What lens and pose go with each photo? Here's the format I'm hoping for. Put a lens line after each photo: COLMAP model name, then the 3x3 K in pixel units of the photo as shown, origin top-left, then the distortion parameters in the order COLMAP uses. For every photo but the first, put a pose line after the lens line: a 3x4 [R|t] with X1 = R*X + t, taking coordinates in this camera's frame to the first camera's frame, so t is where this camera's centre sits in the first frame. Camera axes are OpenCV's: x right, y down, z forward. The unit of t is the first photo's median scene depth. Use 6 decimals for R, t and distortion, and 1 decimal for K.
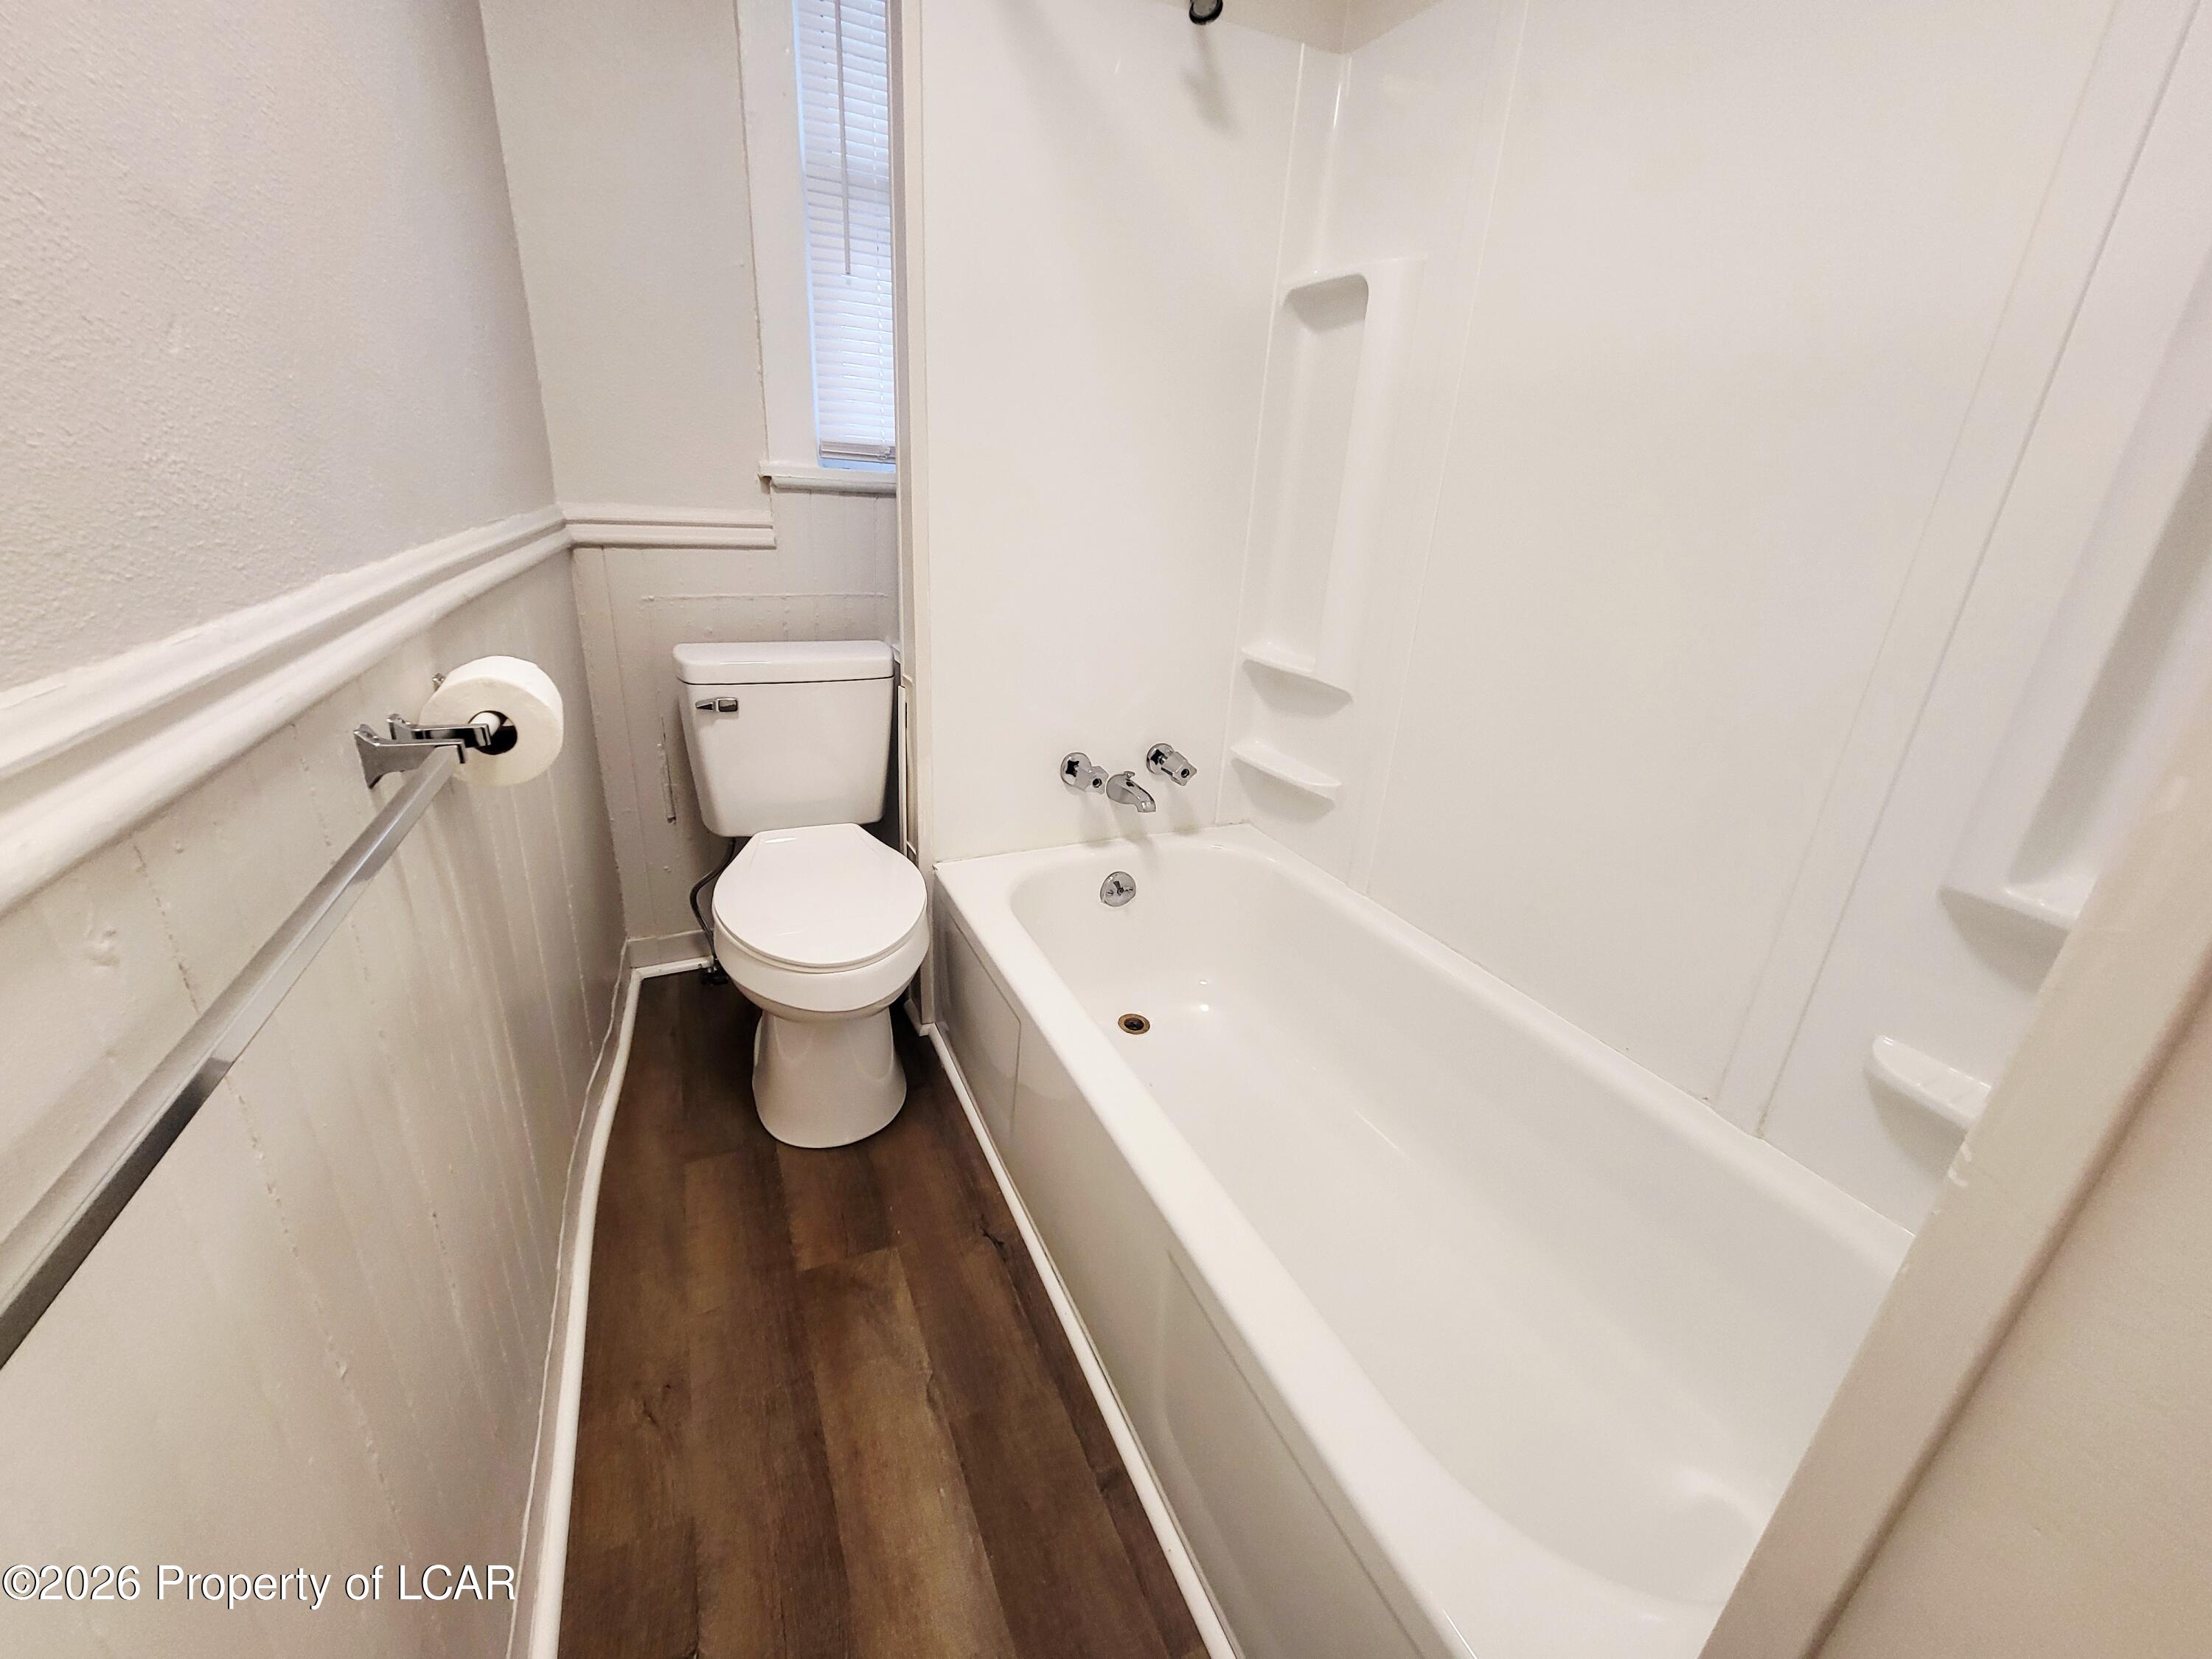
lens RADIAL K [[888.5, 0, 1107.5], [0, 888.5, 831.5], [0, 0, 1]] dist [-0.003504, -0.000101]
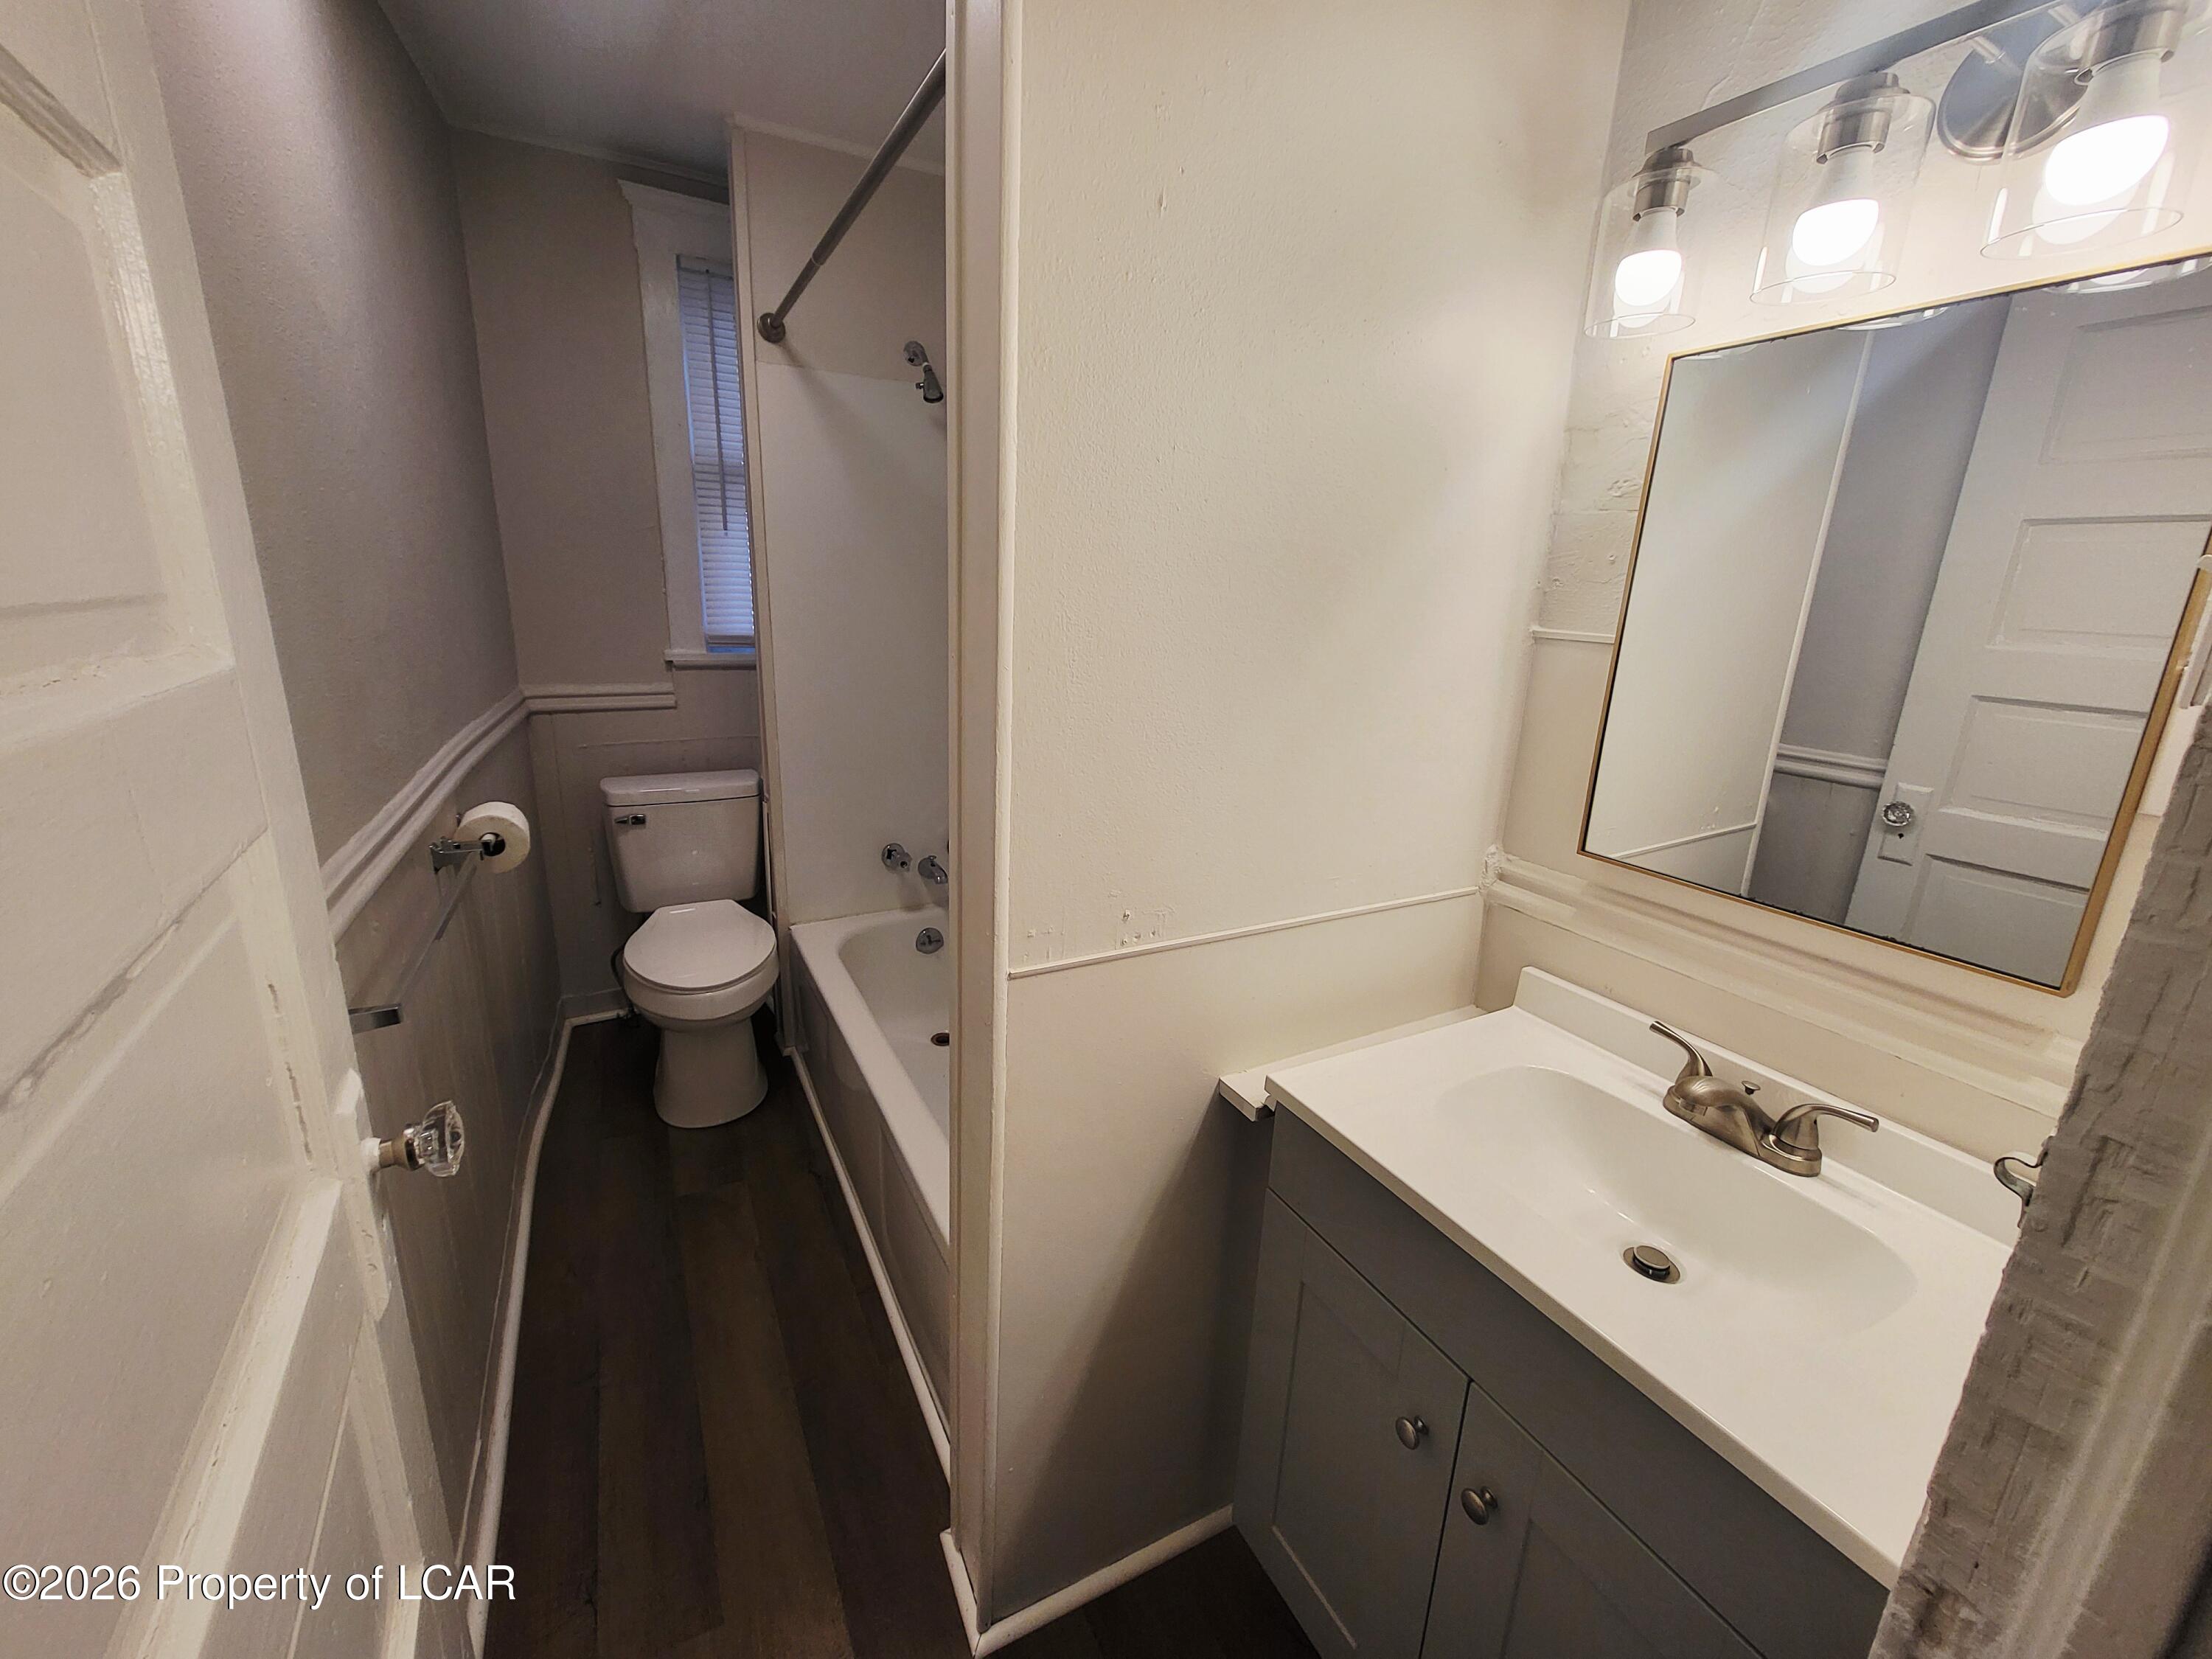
lens RADIAL K [[888.5, 0, 1099.8], [0, 888.5, 825.3], [0, 0, 1]] dist [-0.003504, -0.000101]
pose [[0.997958, -0.036148, 0.052666, 0.237042], [0.041586, 0.993482, -0.106132, 0.049424], [-0.048487, 0.108105, 0.992956, -0.453509]]
